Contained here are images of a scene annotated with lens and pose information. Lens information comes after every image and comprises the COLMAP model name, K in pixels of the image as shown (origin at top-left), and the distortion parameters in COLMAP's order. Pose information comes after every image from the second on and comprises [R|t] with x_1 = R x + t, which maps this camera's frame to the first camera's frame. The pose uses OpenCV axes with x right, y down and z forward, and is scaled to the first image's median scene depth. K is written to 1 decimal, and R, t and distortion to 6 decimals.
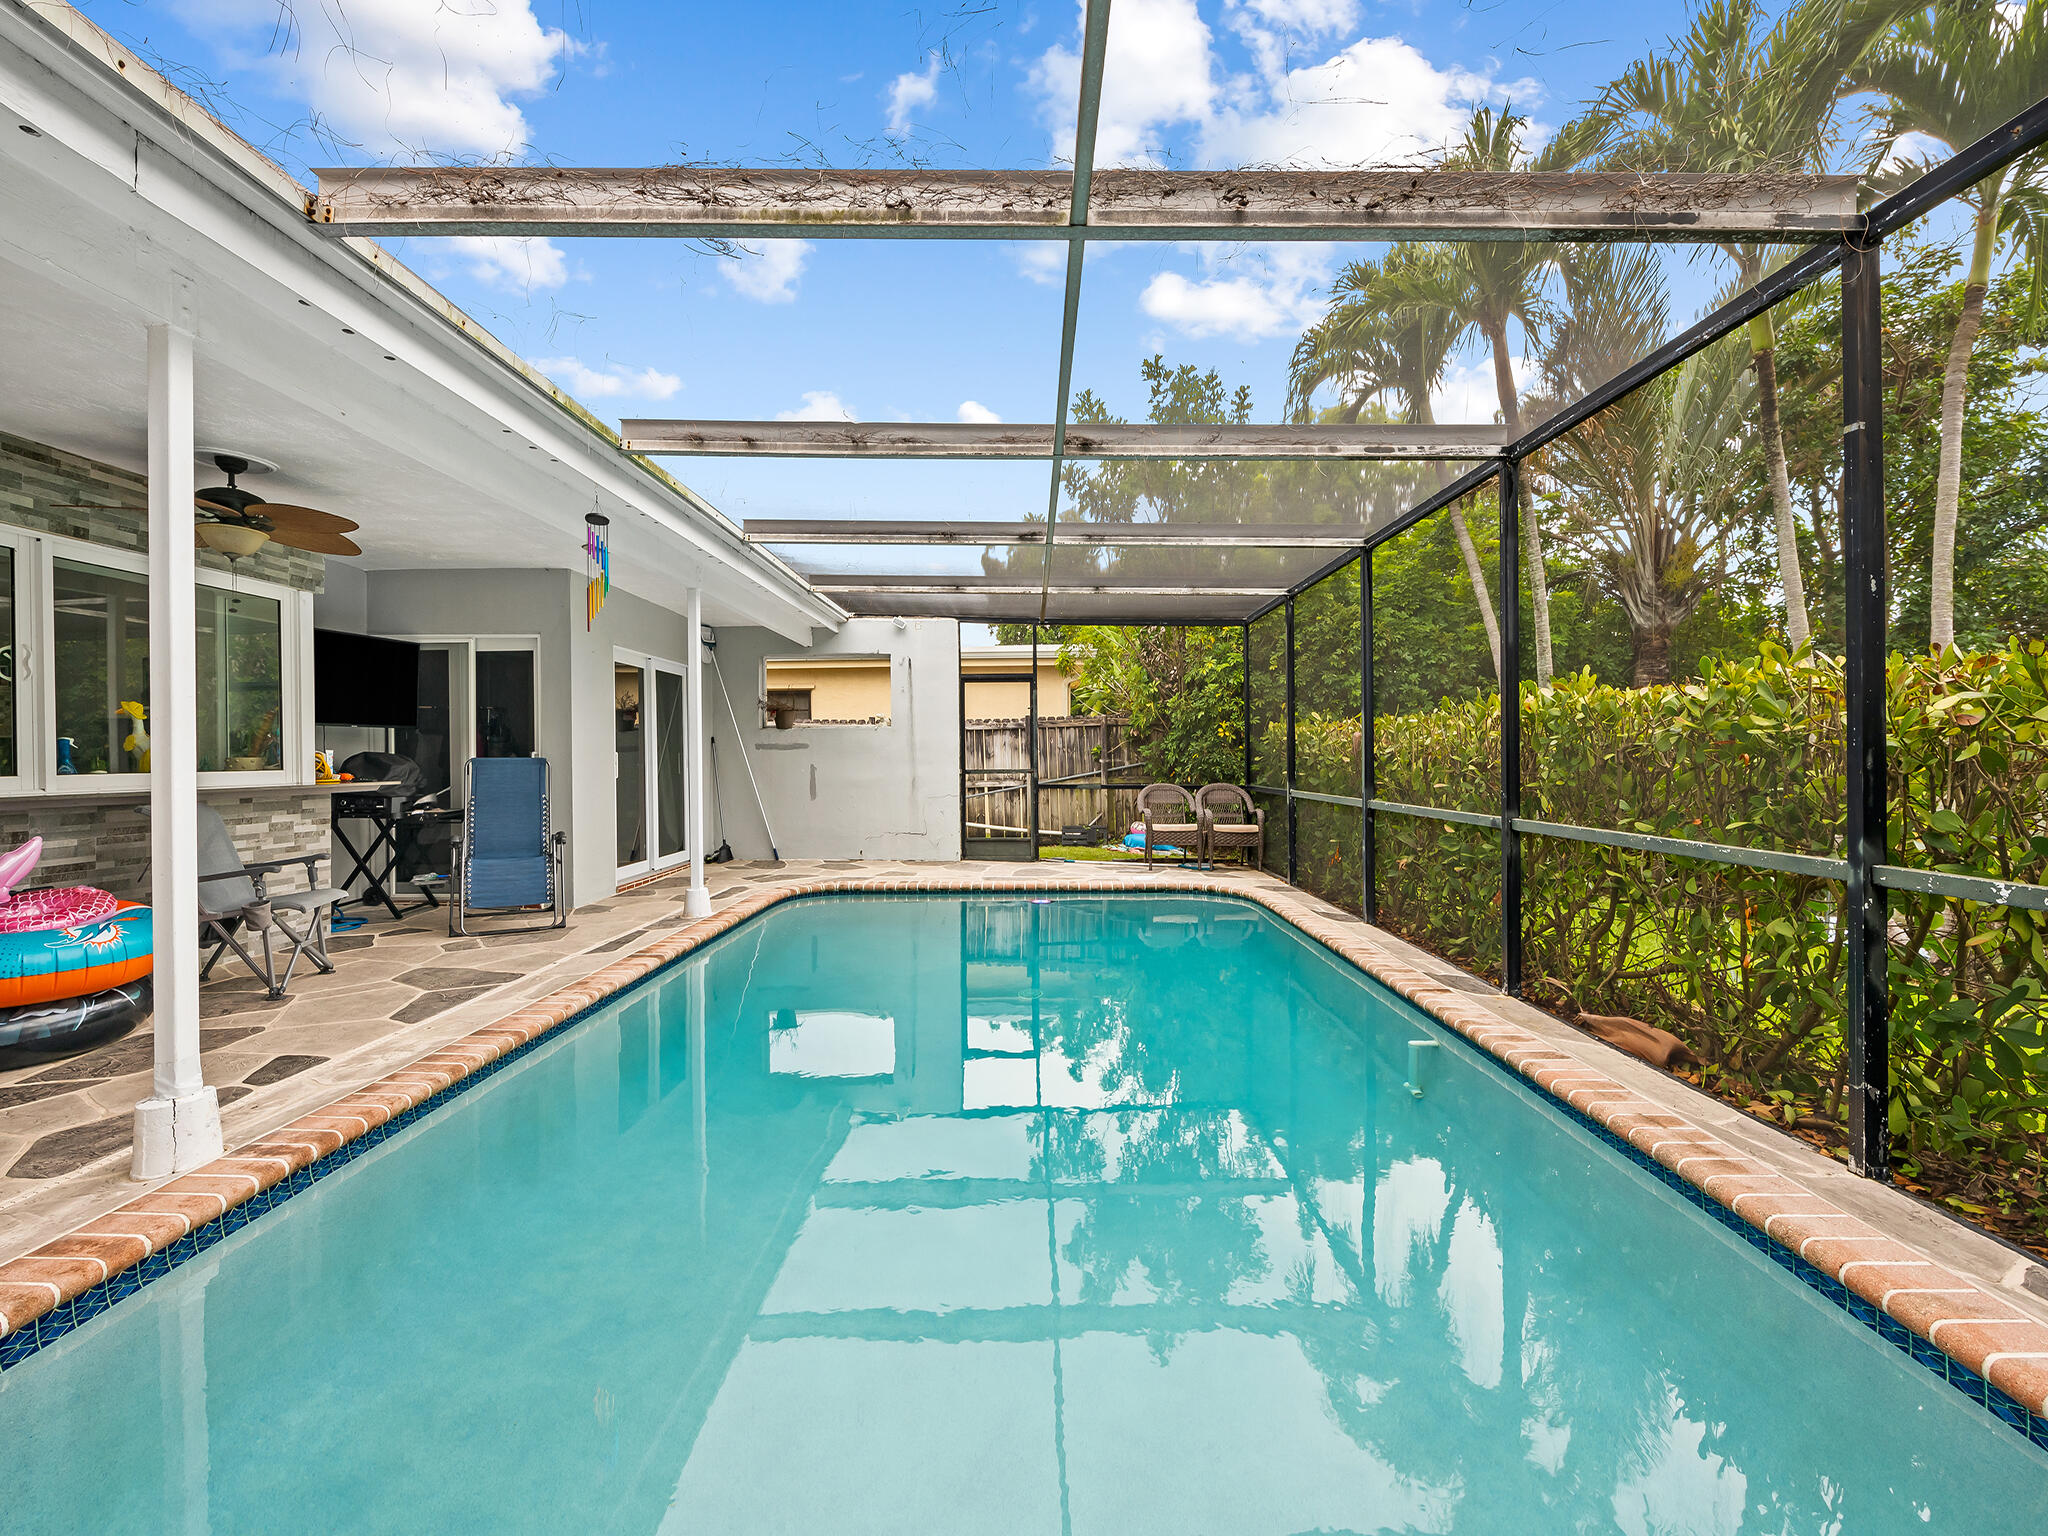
lens RADIAL K [[877.4, 0, 1017.8], [0, 877.4, 760.4], [0, 0, 1]] dist [0.009090, -0.000091]
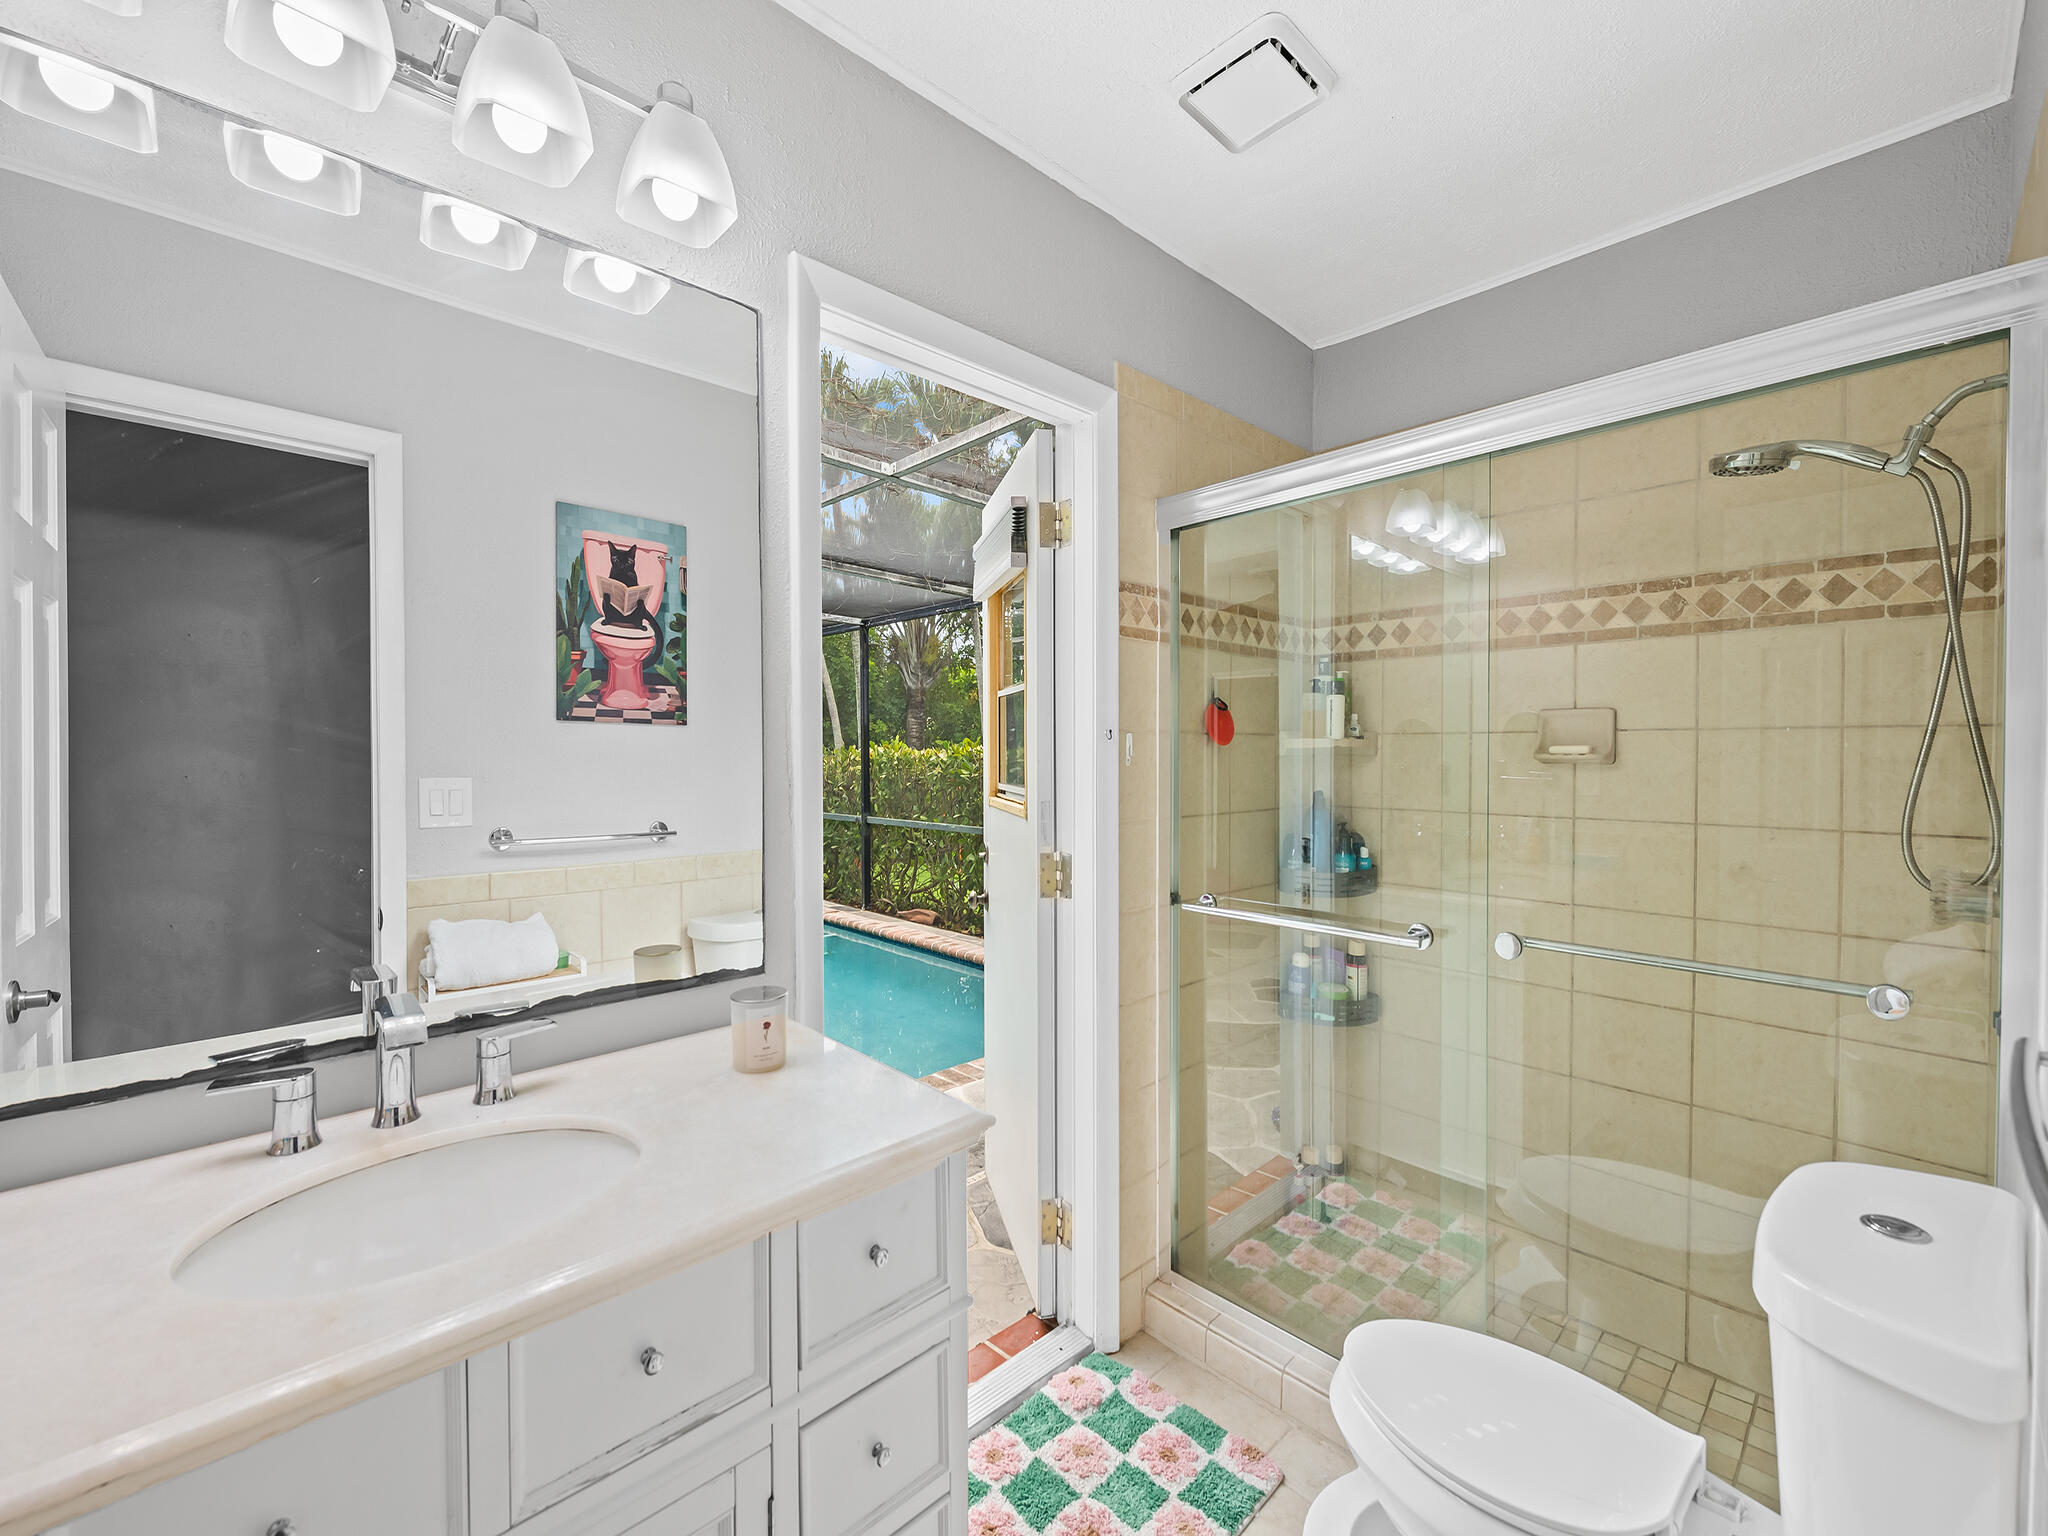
lens RADIAL K [[877.4, 0, 1017.8], [0, 877.4, 760.4], [0, 0, 1]] dist [0.009090, -0.000091]
pose [[0.732152, -0.003068, 0.681134, -0.473854], [0.004914, 0.999988, -0.000778, -0.050710], [-0.681123, 0.003917, 0.732158, -0.590861]]
